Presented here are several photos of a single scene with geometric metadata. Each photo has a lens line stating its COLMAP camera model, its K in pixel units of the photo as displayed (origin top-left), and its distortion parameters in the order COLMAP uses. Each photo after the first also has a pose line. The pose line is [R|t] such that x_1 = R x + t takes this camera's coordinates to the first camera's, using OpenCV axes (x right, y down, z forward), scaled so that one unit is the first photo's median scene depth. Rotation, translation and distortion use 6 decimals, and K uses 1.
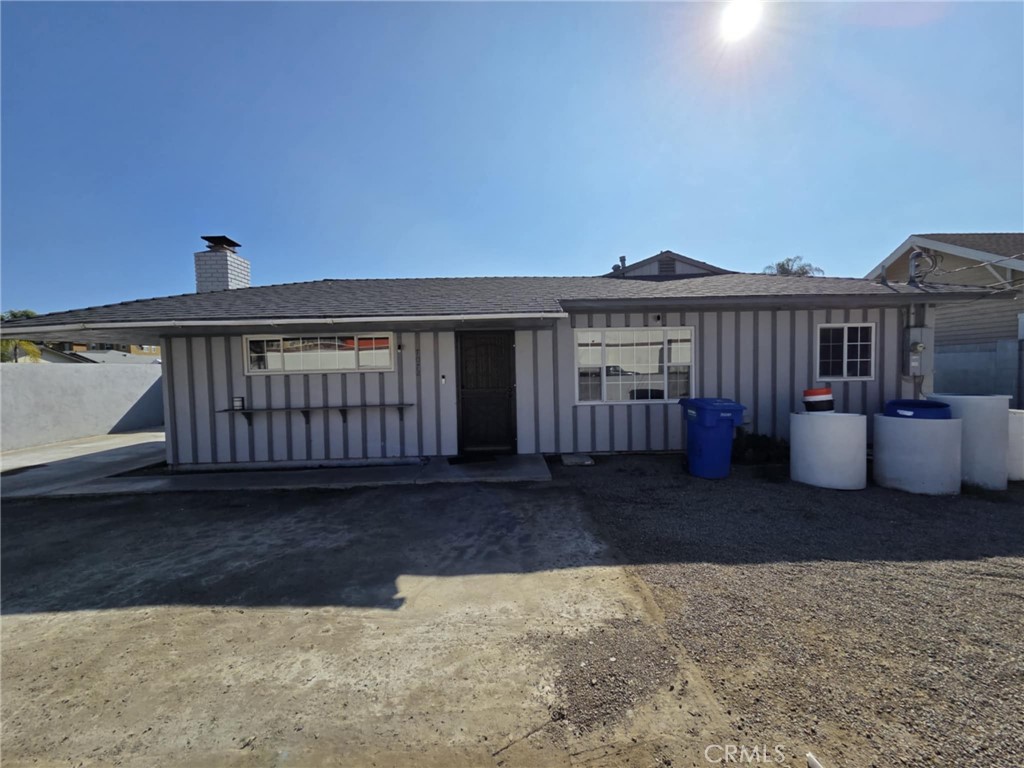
lens RADIAL K [[416.0, 0, 512.1], [0, 416.0, 381.8], [0, 0, 1]] dist [0.000174, 0.000188]
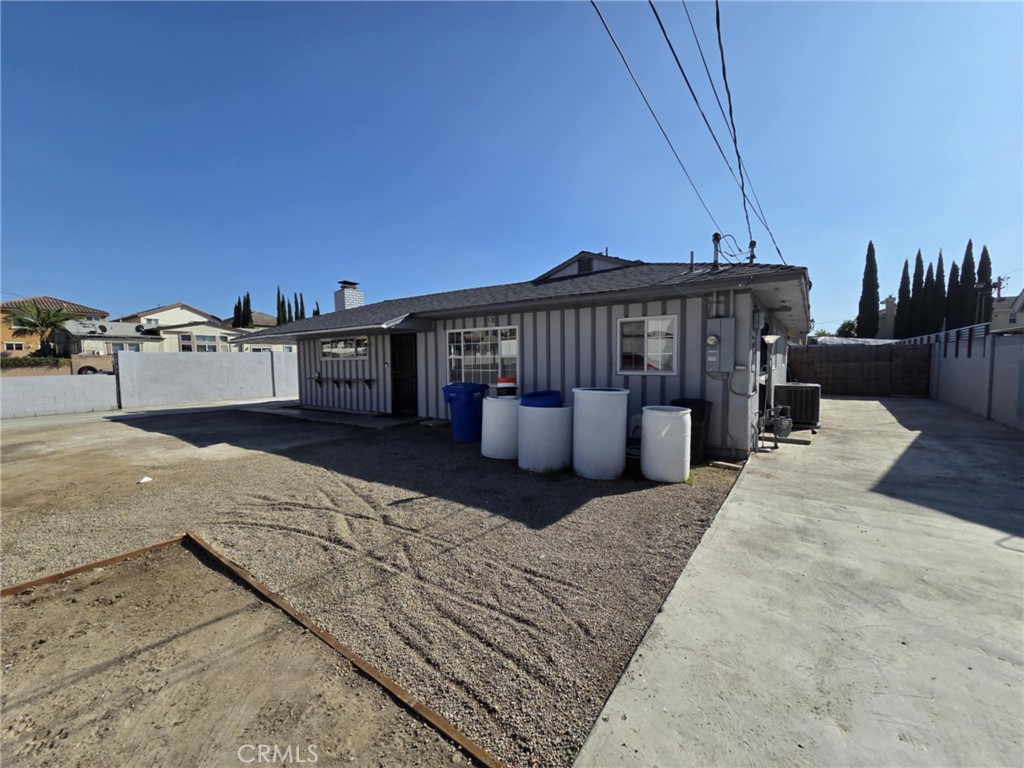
lens RADIAL K [[416.0, 0, 508.2], [0, 416.0, 387.8], [0, 0, 1]] dist [0.000174, 0.000188]
pose [[0.799485, 0.053302, -0.598316, 1.161788], [-0.023607, 0.998074, 0.057371, -0.020610], [0.600221, -0.031742, 0.799204, 0.002465]]
